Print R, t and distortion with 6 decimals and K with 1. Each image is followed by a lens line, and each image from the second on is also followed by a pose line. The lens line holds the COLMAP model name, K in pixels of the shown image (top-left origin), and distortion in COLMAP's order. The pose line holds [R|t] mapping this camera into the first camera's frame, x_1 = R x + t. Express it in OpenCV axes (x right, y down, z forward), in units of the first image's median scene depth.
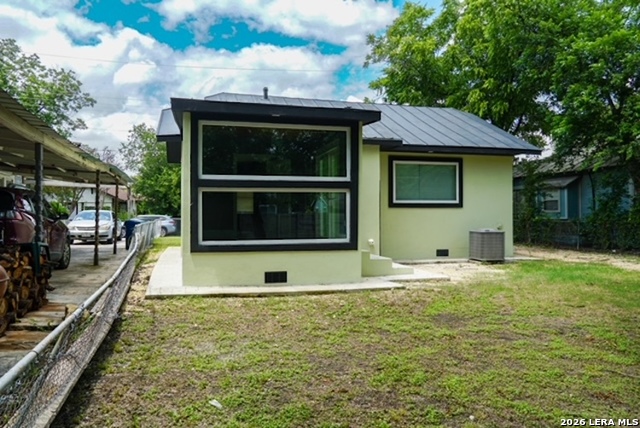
lens RADIAL K [[460.1, 0, 319.7], [0, 460.1, 215.8], [0, 0, 1]] dist [-0.012046, -0.002587]
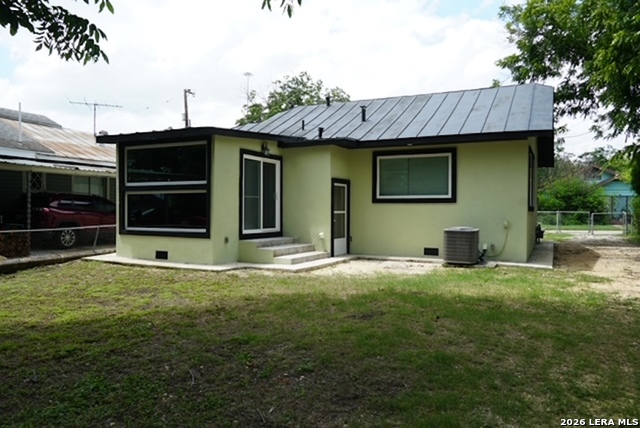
lens RADIAL K [[460.1, 0, 319.3], [0, 460.1, 212.1], [0, 0, 1]] dist [-0.012046, -0.002587]
pose [[0.770498, 0.008986, -0.637379, 0.704603], [-0.005122, 0.999956, 0.007906, -0.005752], [0.637422, -0.002827, 0.770510, 0.144851]]
